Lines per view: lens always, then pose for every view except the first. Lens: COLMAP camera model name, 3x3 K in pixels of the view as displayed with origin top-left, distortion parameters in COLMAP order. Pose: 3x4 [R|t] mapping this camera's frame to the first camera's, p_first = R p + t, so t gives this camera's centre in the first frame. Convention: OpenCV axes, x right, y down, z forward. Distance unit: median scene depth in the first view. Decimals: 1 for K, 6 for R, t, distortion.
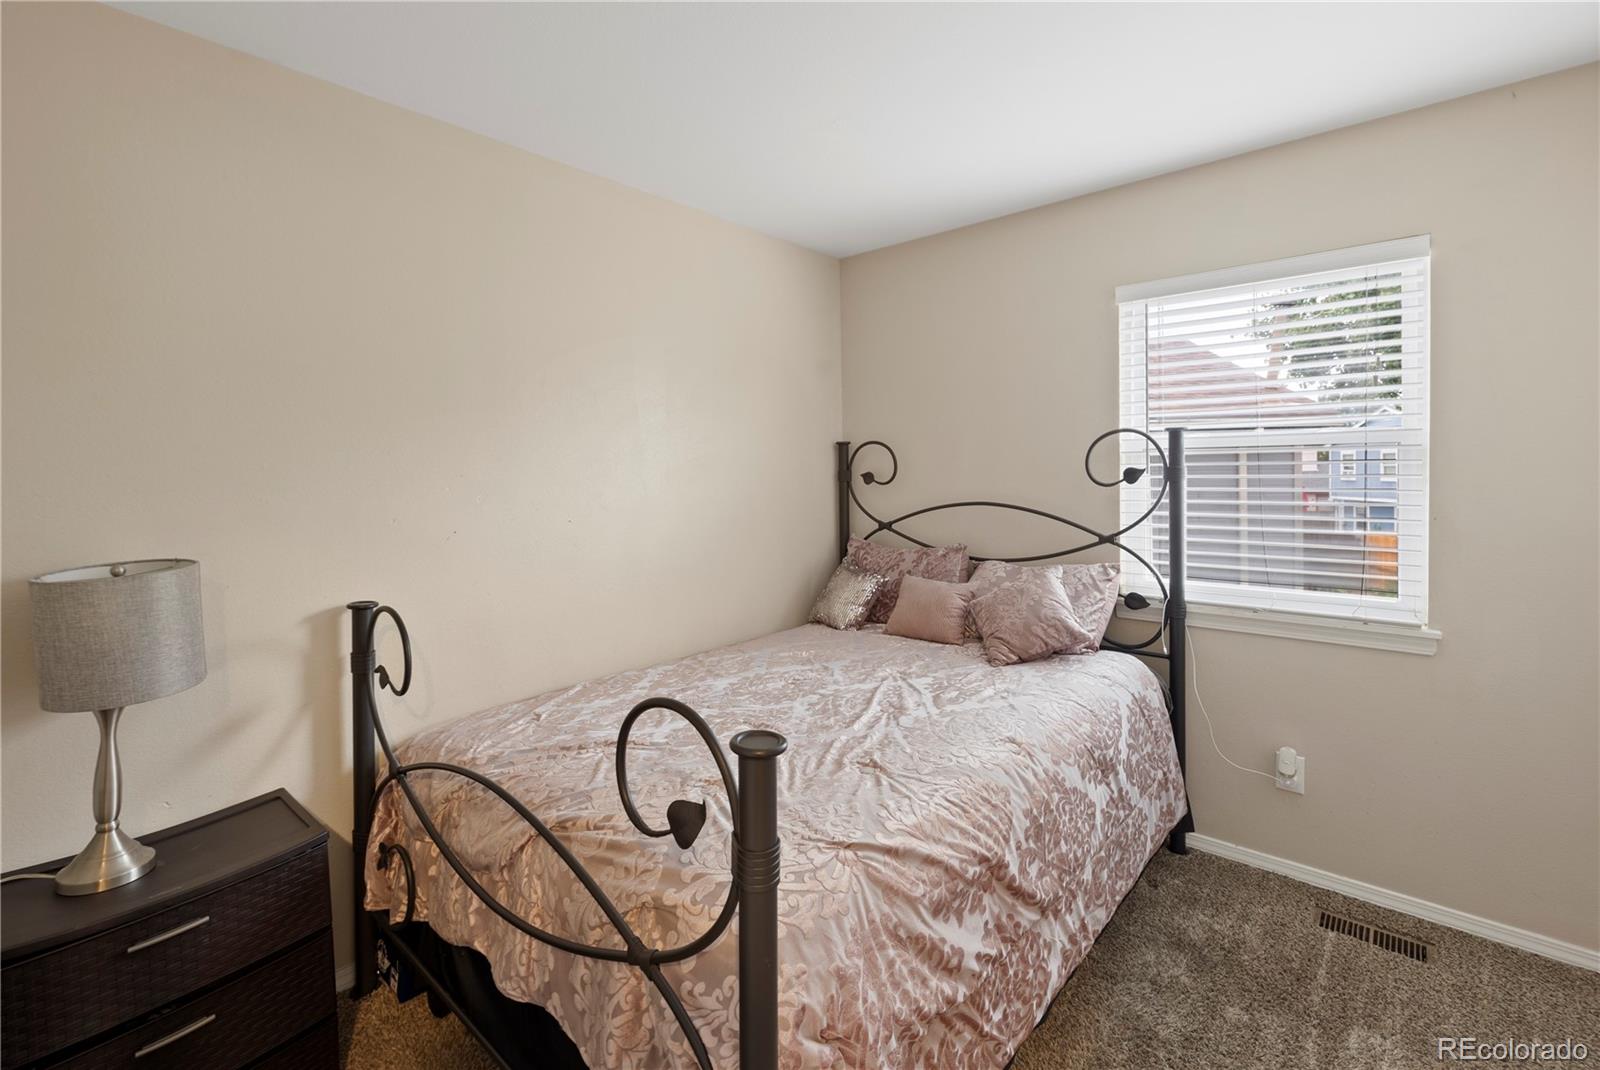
lens RADIAL K [[697.2, 0, 779.9], [0, 697.2, 485.5], [0, 0, 1]] dist [-0.001202, -0.000040]
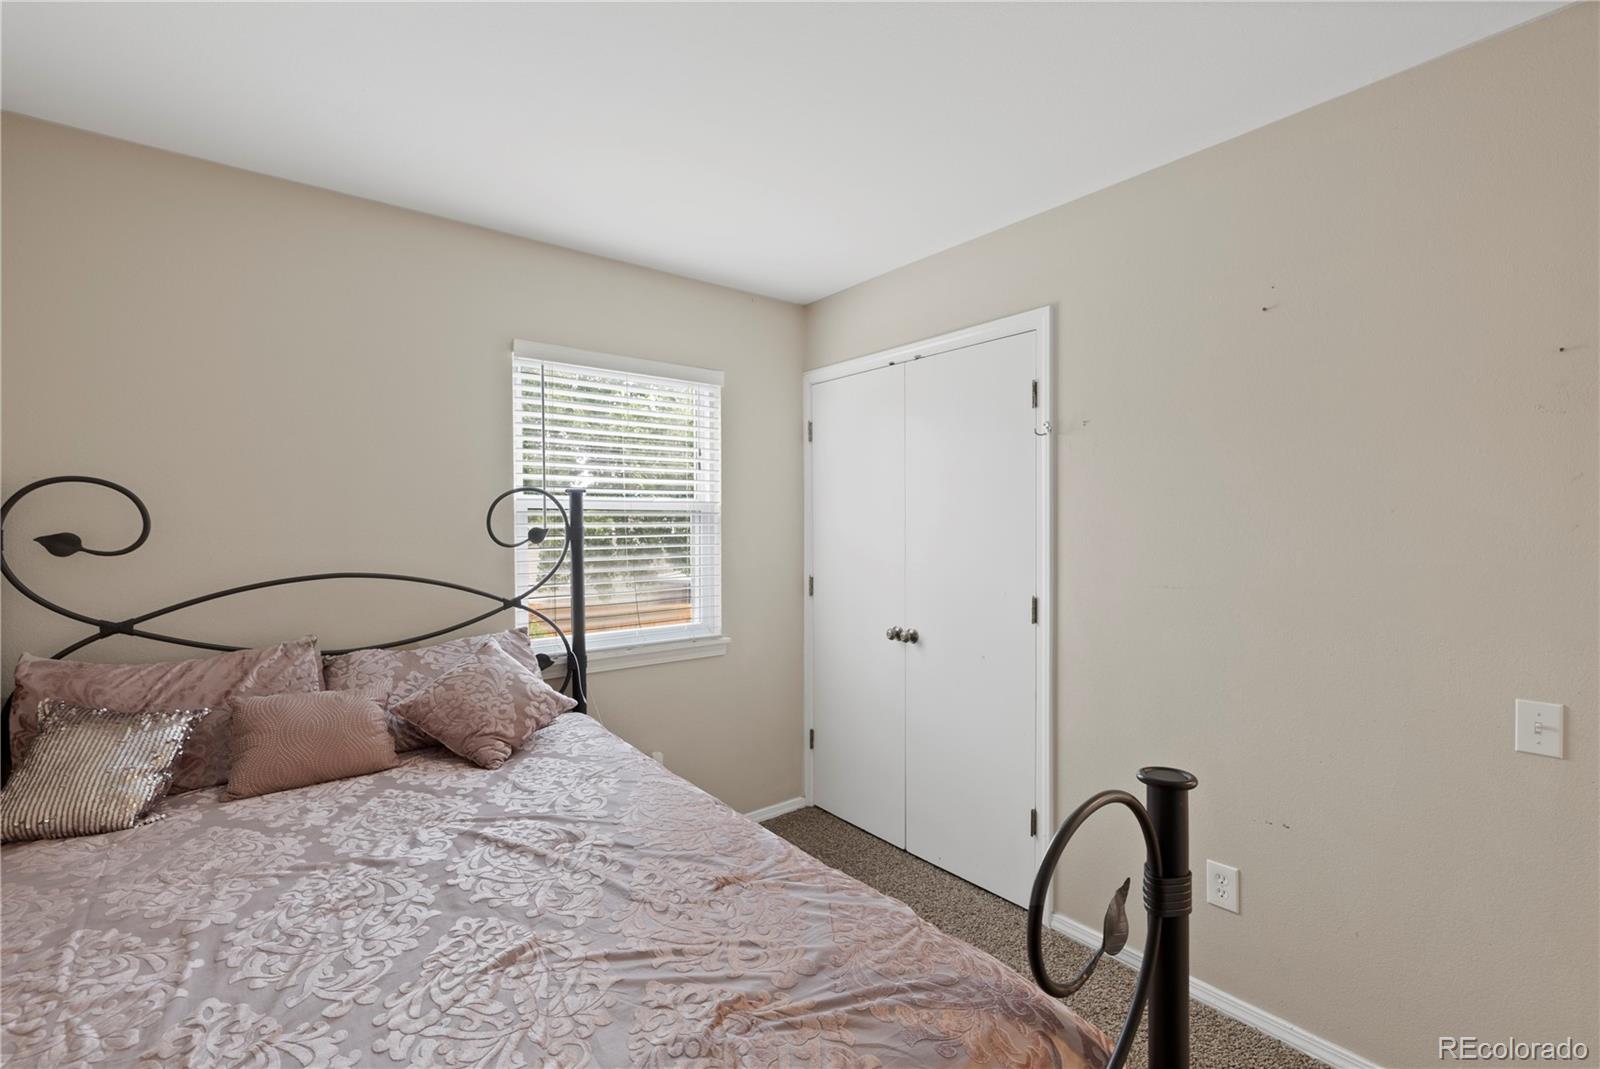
lens RADIAL K [[684.3, 0, 797.4], [0, 684.3, 543.4], [0, 0, 1]] dist [-0.001873, -0.000173]
pose [[0.189755, -0.017779, 0.981670, -0.383510], [0.021991, 0.999662, 0.013854, -0.008810], [-0.981585, 0.018959, 0.190082, 0.464860]]
